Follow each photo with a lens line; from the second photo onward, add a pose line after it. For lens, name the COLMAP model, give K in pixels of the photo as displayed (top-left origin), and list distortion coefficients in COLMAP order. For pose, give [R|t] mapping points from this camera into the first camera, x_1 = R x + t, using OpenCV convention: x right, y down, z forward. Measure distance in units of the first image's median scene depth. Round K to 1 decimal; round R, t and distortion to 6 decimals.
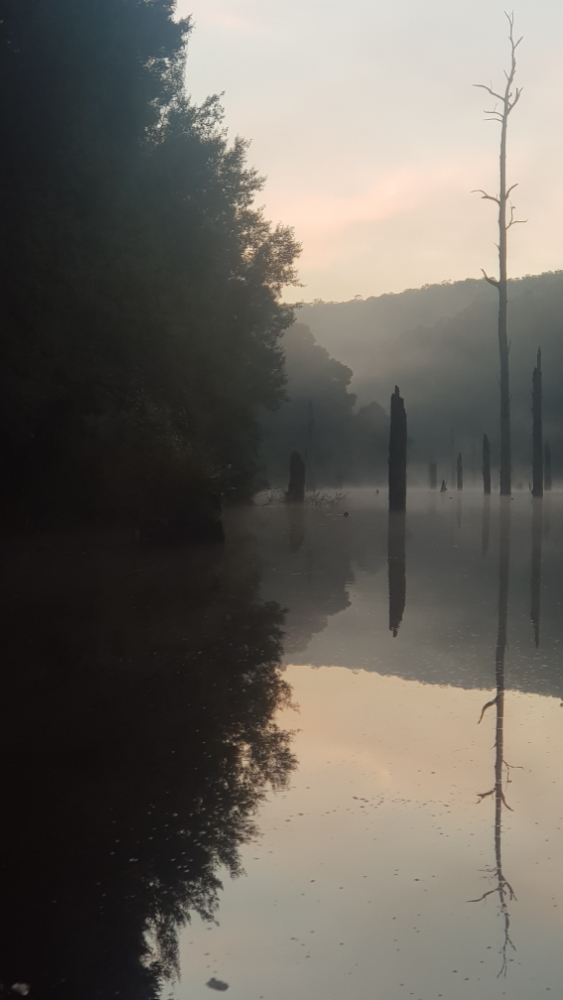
lens RADIAL K [[1587.6, 0, 408.2], [0, 1587.6, 497.0], [0, 0, 1]] dist [0.363071, -1.507818]
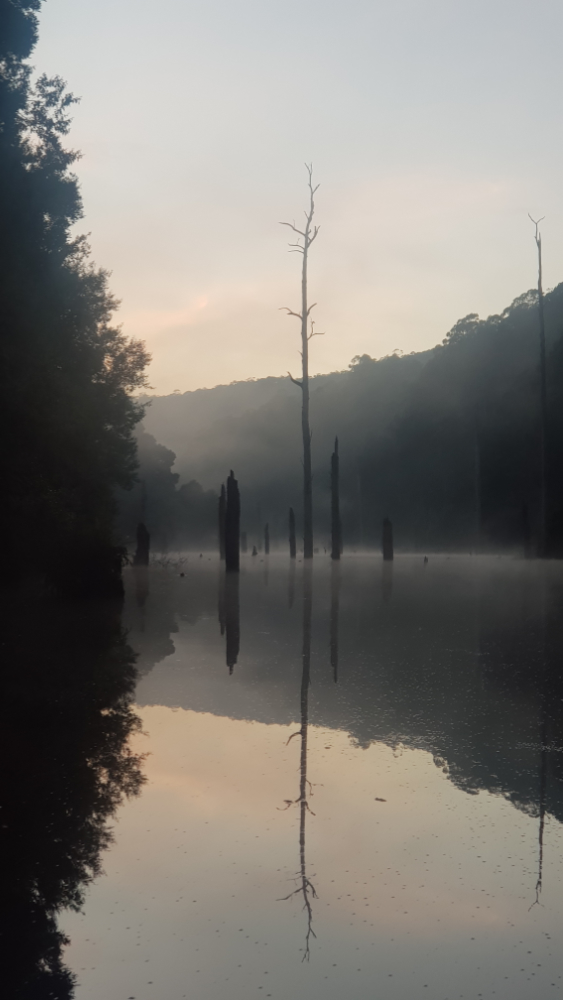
lens RADIAL K [[1590.8, 0, 281.5], [0, 1590.8, 500.0], [0, 0, 1]] dist [0.311181, -1.778601]
pose [[0.994138, -0.000880, 0.108119, -0.089679], [0.004748, 0.999358, -0.035523, -0.002604], [-0.108019, 0.035828, 0.993503, -0.196605]]
